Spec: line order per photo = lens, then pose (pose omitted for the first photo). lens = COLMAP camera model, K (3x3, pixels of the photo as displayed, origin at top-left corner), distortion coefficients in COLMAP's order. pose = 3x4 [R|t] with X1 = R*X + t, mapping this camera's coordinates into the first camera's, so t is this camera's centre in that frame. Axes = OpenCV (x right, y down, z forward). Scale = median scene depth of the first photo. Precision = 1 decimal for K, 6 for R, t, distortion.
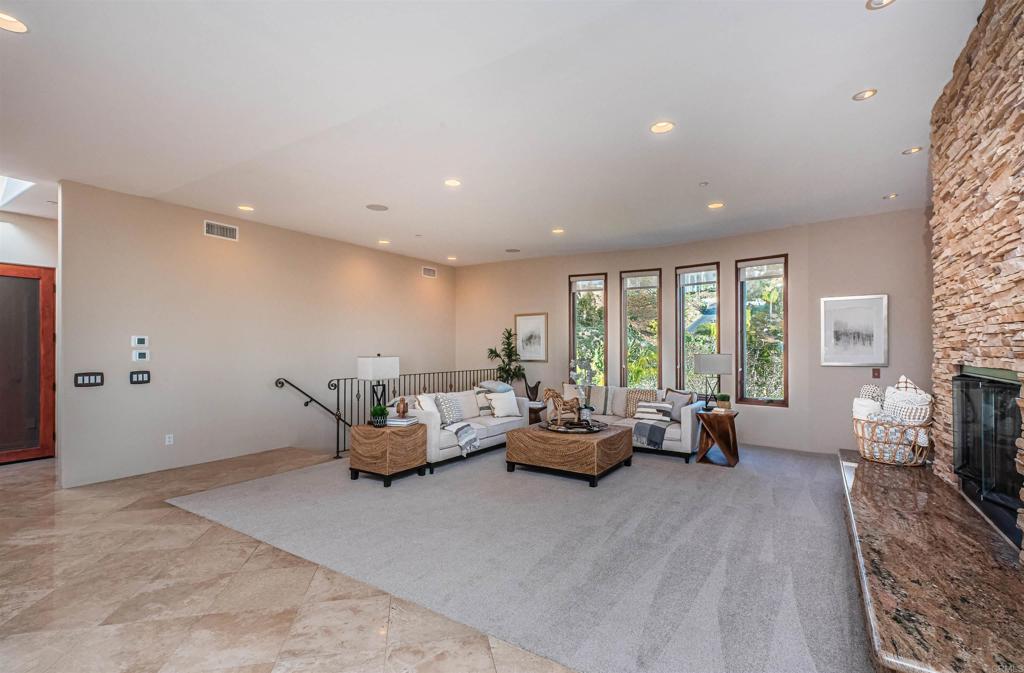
lens RADIAL K [[467.1, 0, 511.5], [0, 467.1, 345.5], [0, 0, 1]] dist [-0.005101, -0.000259]
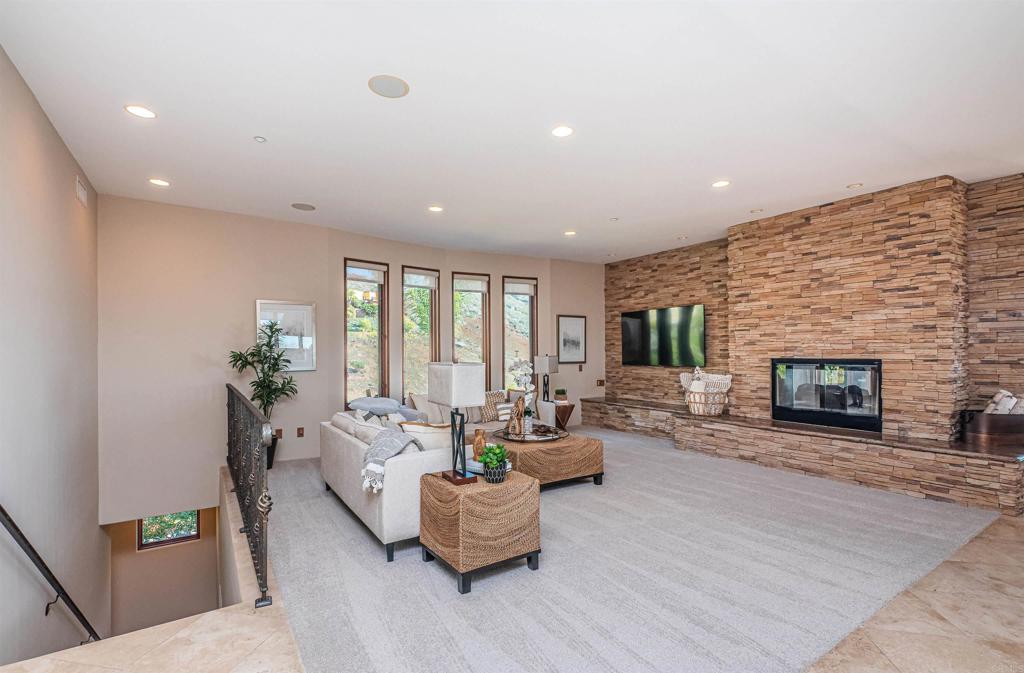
lens RADIAL K [[466.4, 0, 513.2], [0, 466.4, 342.1], [0, 0, 1]] dist [0.012995, 0.000493]
pose [[0.376465, 0.015898, 0.926294, -0.835237], [-0.010393, 0.999862, -0.012937, -0.002247], [-0.926372, -0.004757, 0.376579, 0.745822]]
